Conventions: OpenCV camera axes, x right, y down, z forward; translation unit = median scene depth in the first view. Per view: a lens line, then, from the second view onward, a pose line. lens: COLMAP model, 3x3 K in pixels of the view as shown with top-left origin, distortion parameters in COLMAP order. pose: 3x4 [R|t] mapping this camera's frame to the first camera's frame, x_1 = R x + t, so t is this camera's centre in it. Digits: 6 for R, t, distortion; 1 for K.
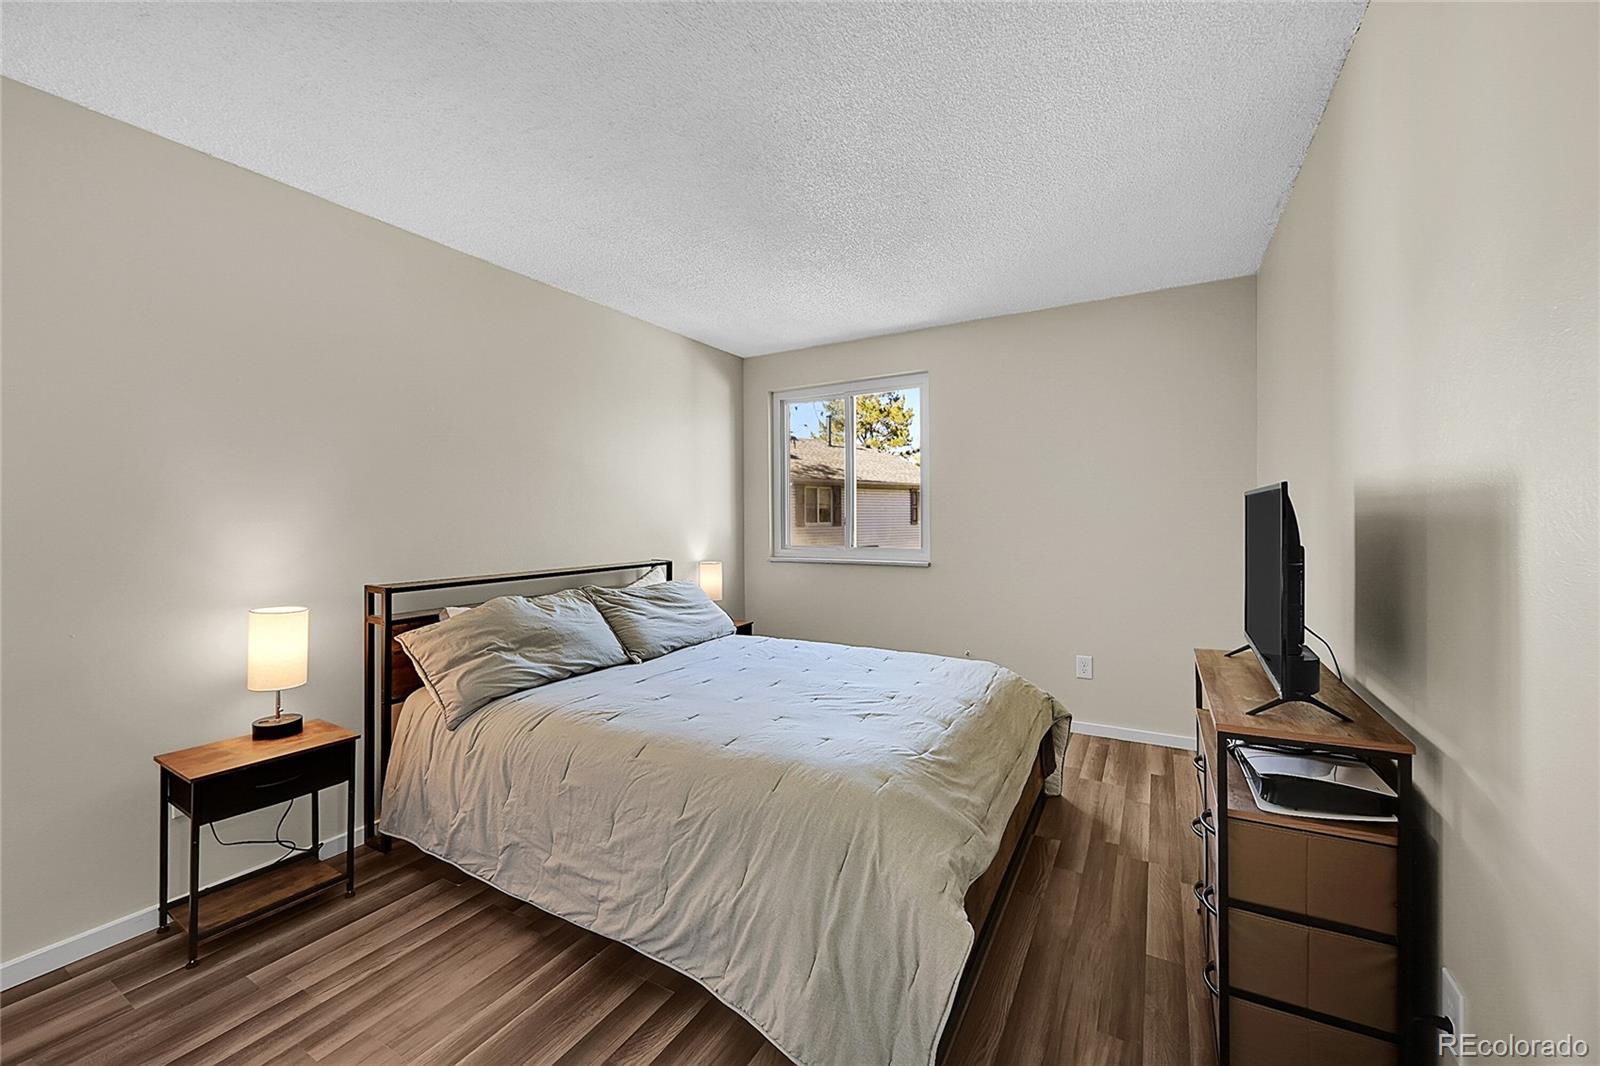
lens RADIAL K [[631.3, 0, 804.0], [0, 631.3, 519.7], [0, 0, 1]] dist [0.001137, -0.000615]
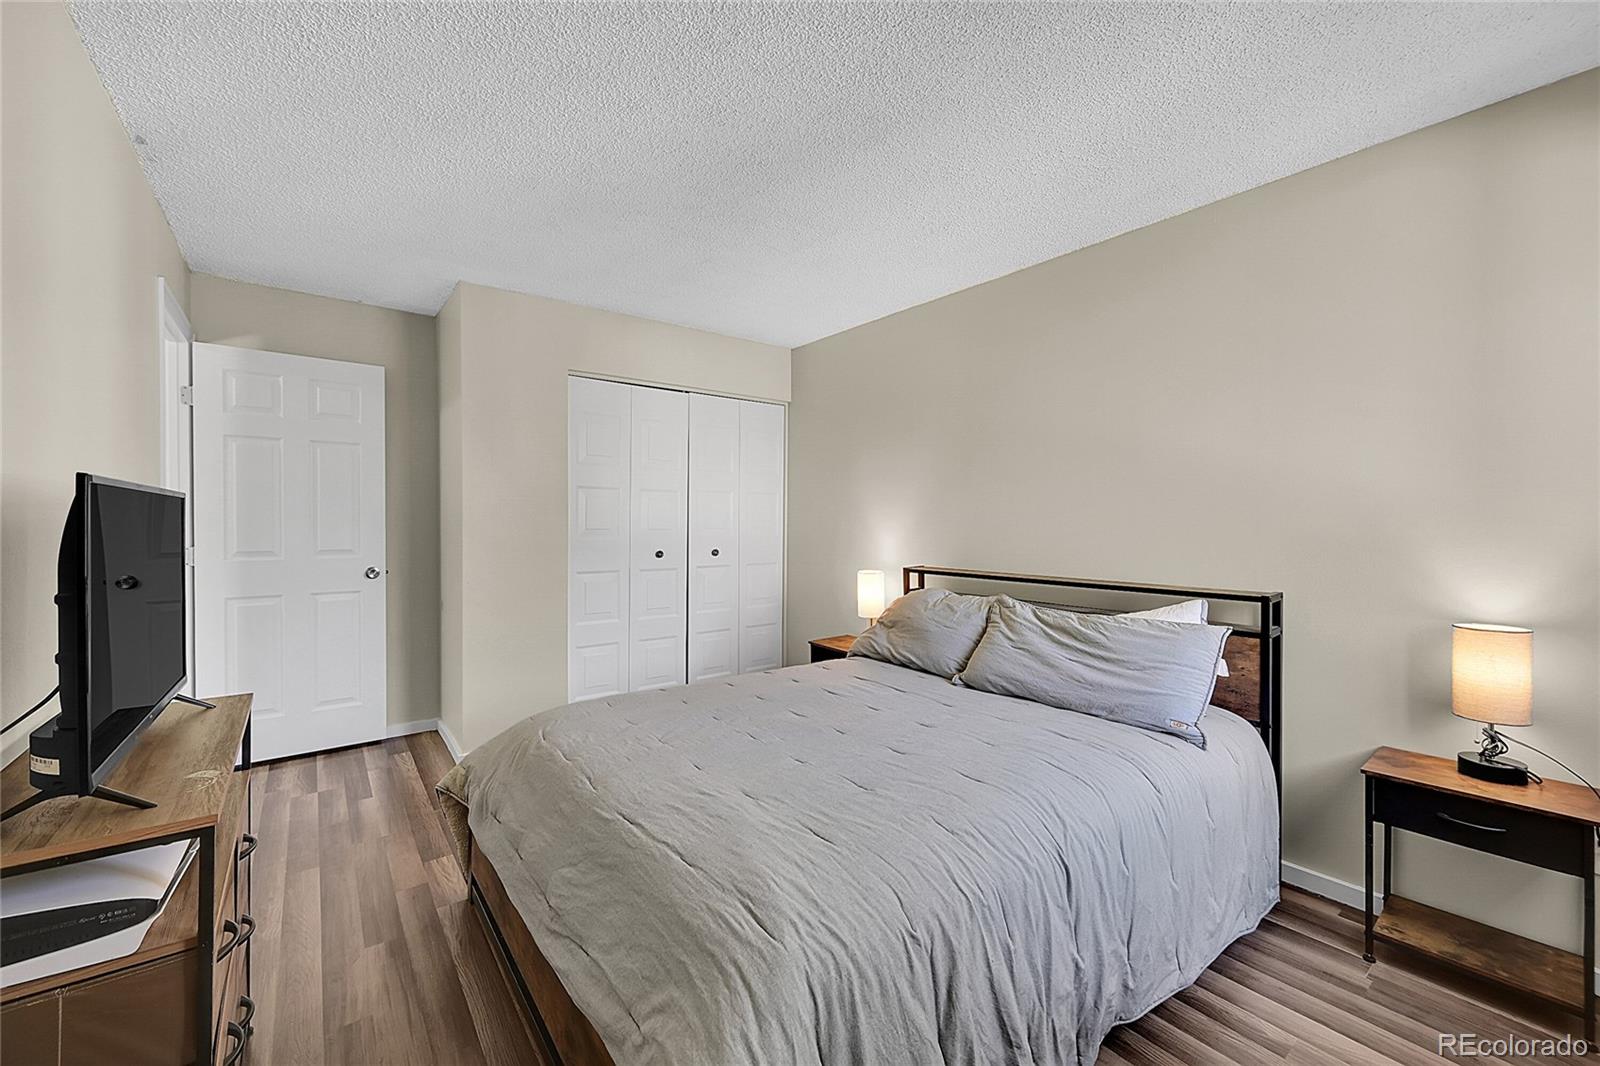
lens RADIAL K [[631.3, 0, 804.3], [0, 631.3, 525.0], [0, 0, 1]] dist [0.001137, -0.000615]
pose [[-0.385082, 0.014363, -0.922771, 0.622917], [-0.000145, 0.999878, 0.015623, -0.010266], [0.922882, 0.006150, -0.385033, 1.123077]]
